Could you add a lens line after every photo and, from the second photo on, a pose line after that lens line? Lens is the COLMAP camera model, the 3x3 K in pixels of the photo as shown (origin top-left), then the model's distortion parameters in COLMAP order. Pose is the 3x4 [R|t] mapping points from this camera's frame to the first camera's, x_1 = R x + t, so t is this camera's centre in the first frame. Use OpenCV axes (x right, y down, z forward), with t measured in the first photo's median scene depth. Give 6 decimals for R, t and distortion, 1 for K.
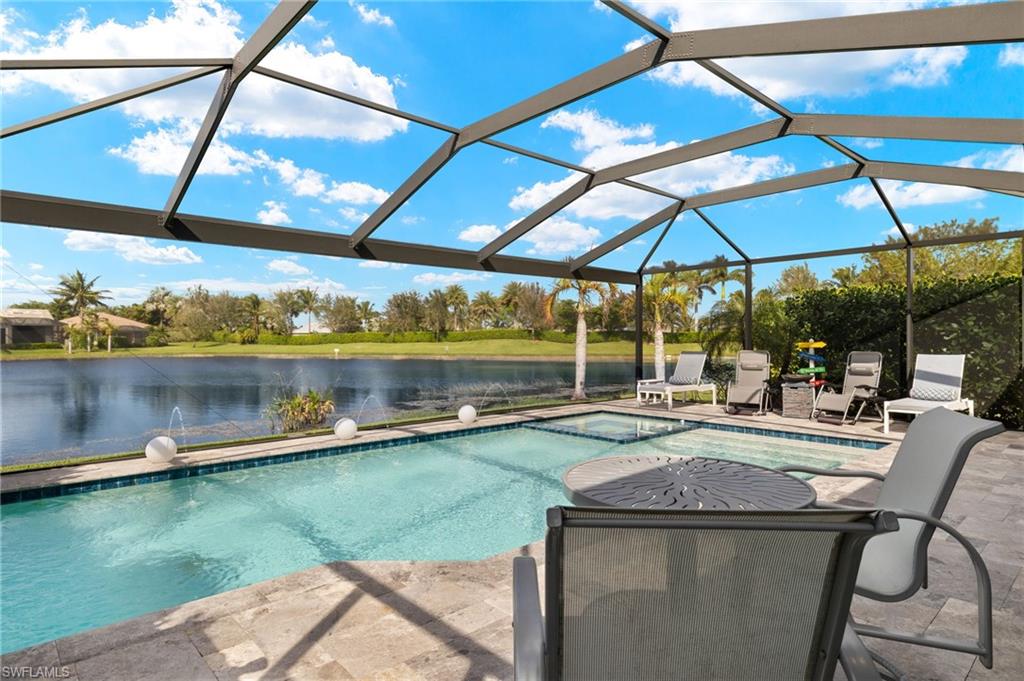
lens RADIAL K [[576.5, 0, 516.5], [0, 576.5, 340.4], [0, 0, 1]] dist [0.000929, 0.002142]
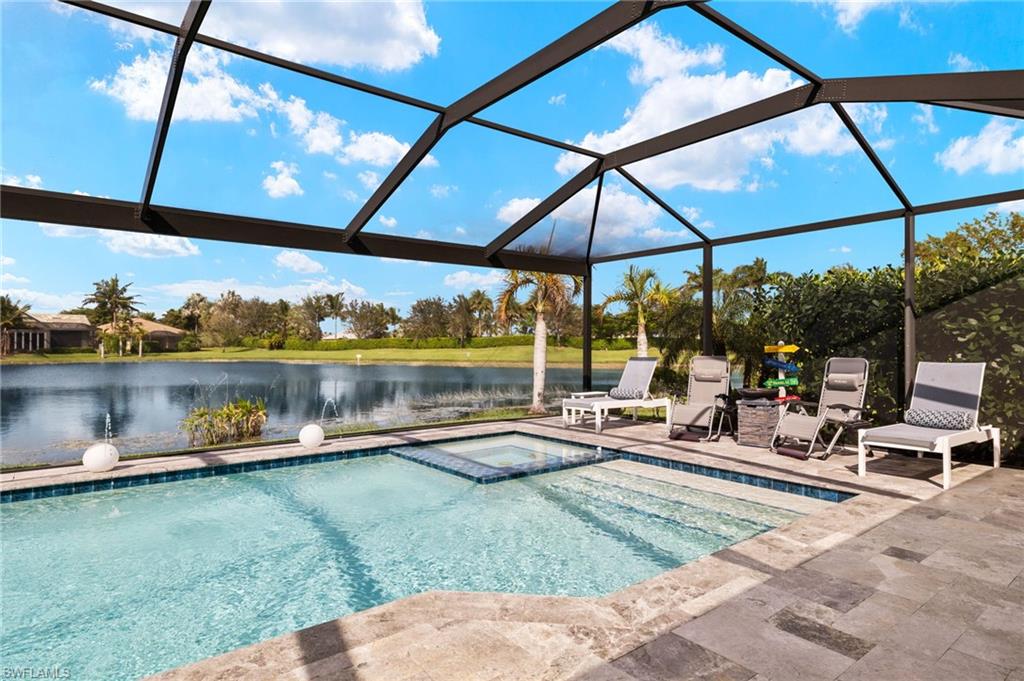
lens RADIAL K [[576.5, 0, 521.4], [0, 576.5, 337.2], [0, 0, 1]] dist [0.000929, 0.002142]
pose [[0.997511, 0.003070, -0.070438, 0.229888], [-0.004326, 0.999834, -0.017688, 0.007594], [0.070372, 0.017949, 0.997359, 0.227885]]
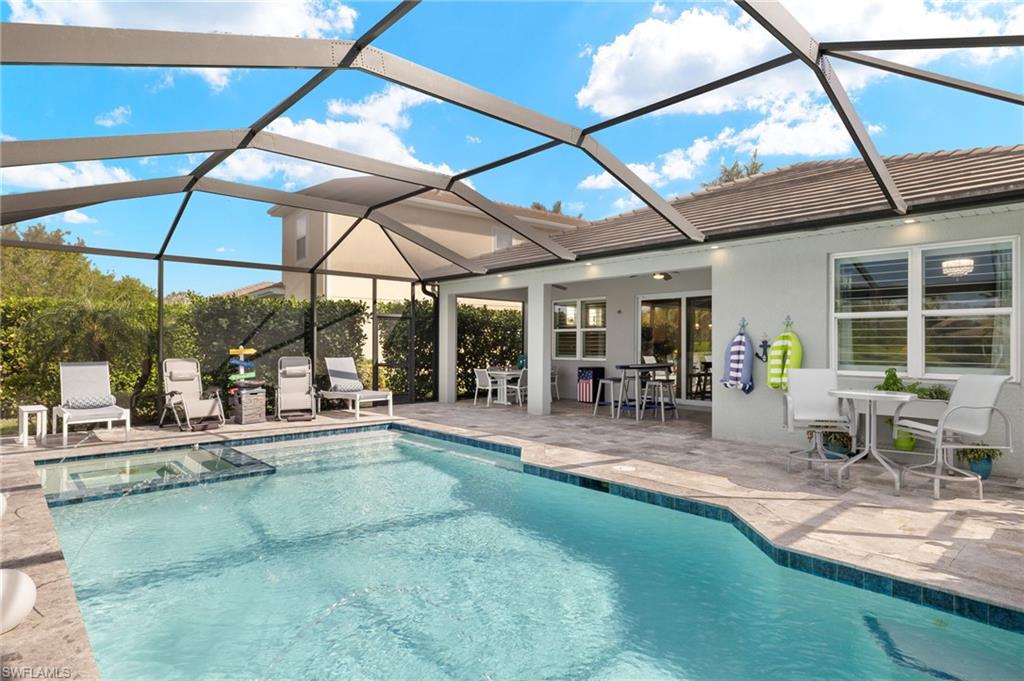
lens RADIAL K [[576.5, 0, 496.7], [0, 576.5, 339.7], [0, 0, 1]] dist [0.000929, 0.002142]
pose [[-0.000783, 0.009552, 0.999954, -0.521024], [0.001022, 0.999954, -0.009551, -0.002567], [-0.999999, 0.001015, -0.000792, 0.556392]]
